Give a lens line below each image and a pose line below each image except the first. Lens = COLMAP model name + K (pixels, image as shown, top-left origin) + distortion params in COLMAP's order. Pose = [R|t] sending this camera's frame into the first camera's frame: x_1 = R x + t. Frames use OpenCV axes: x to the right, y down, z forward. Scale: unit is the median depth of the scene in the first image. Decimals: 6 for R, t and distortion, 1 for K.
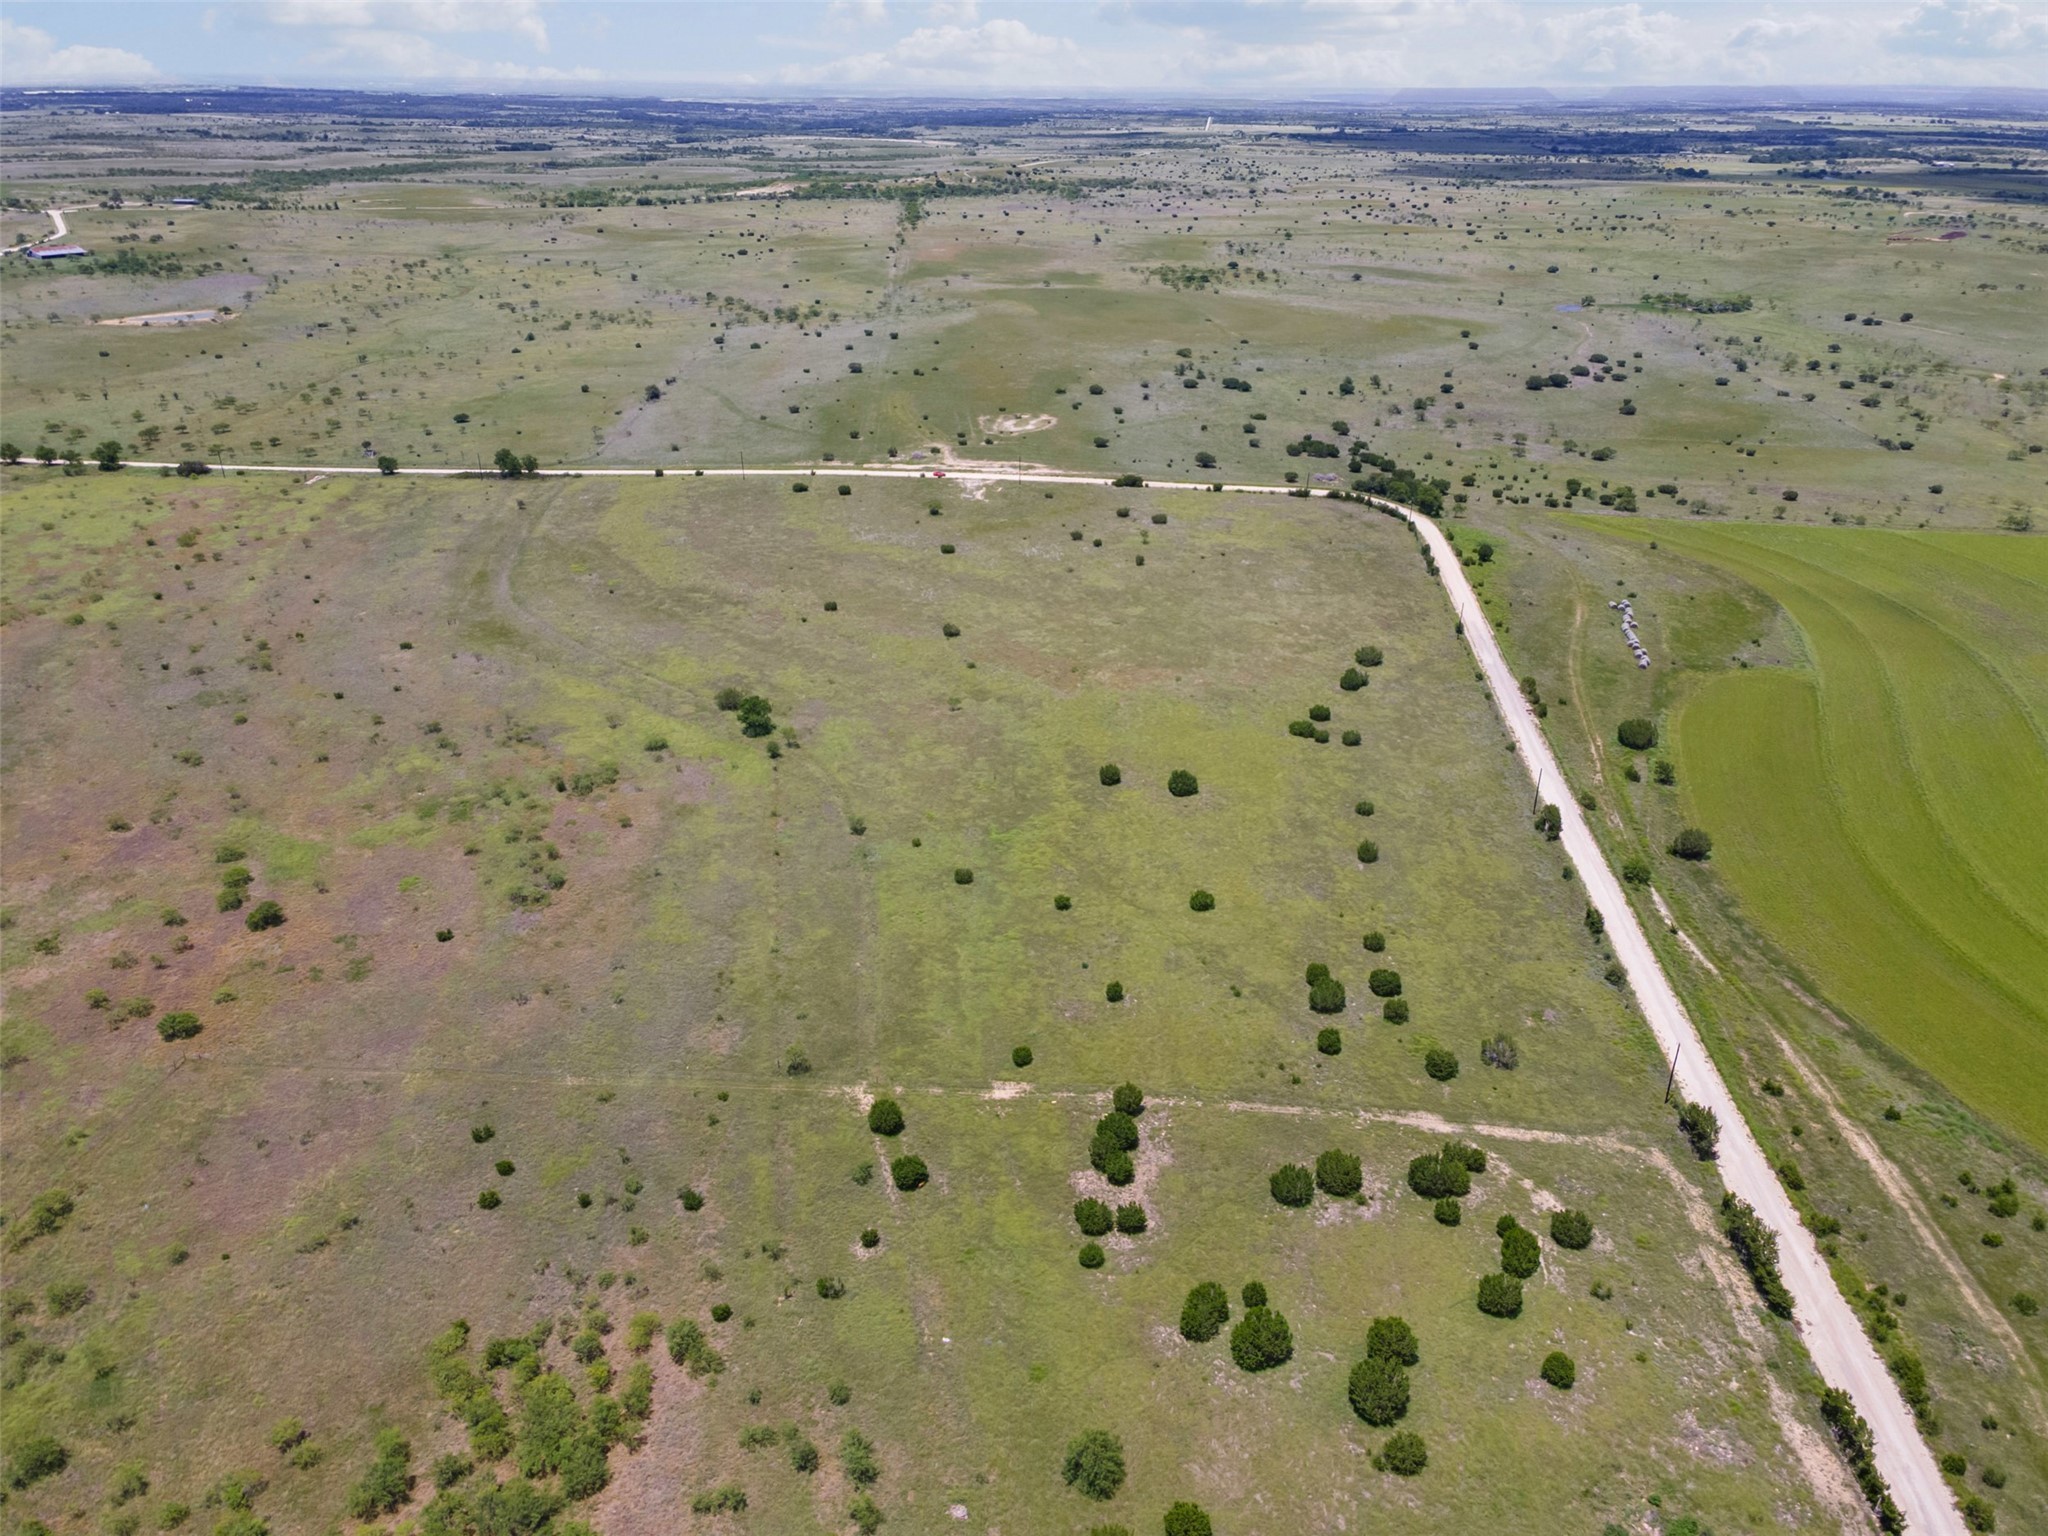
lens RADIAL K [[1489.1, 0, 1026.3], [0, 1489.1, 780.5], [0, 0, 1]] dist [0.026905, 0.025359]
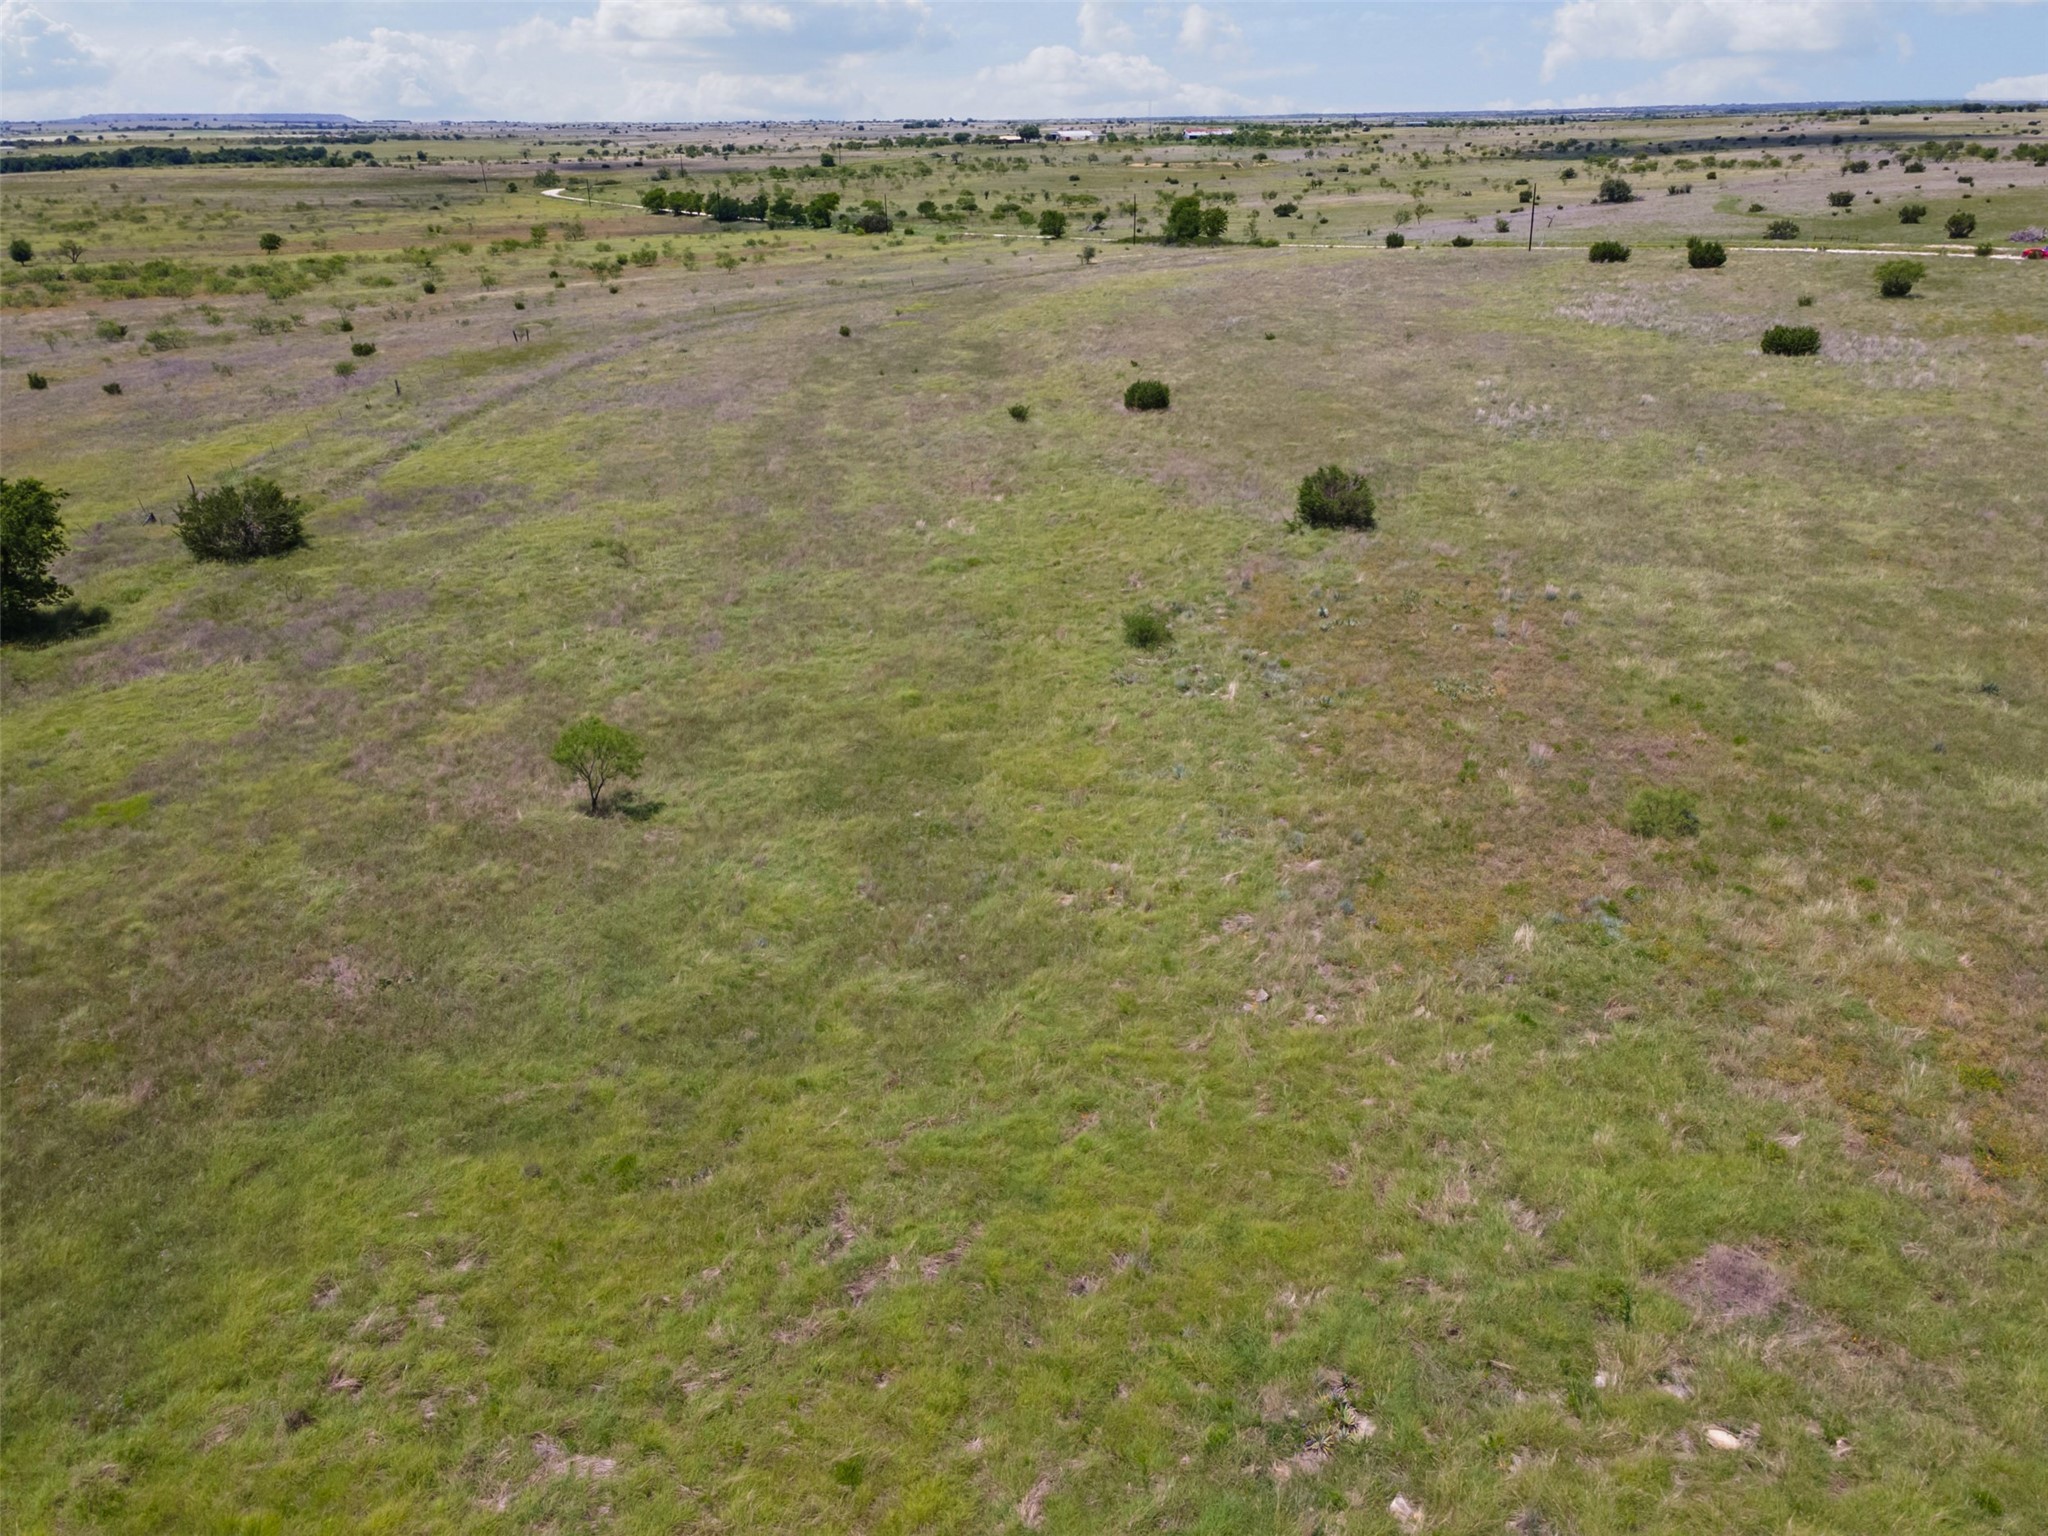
lens RADIAL K [[1489.1, 0, 1035.2], [0, 1489.1, 776.4], [0, 0, 1]] dist [0.026905, 0.025359]
pose [[0.688723, 0.279883, -0.668824, 0.052198], [-0.291589, 0.951519, 0.097917, -0.047369], [0.663804, 0.127584, 0.736944, 0.546553]]
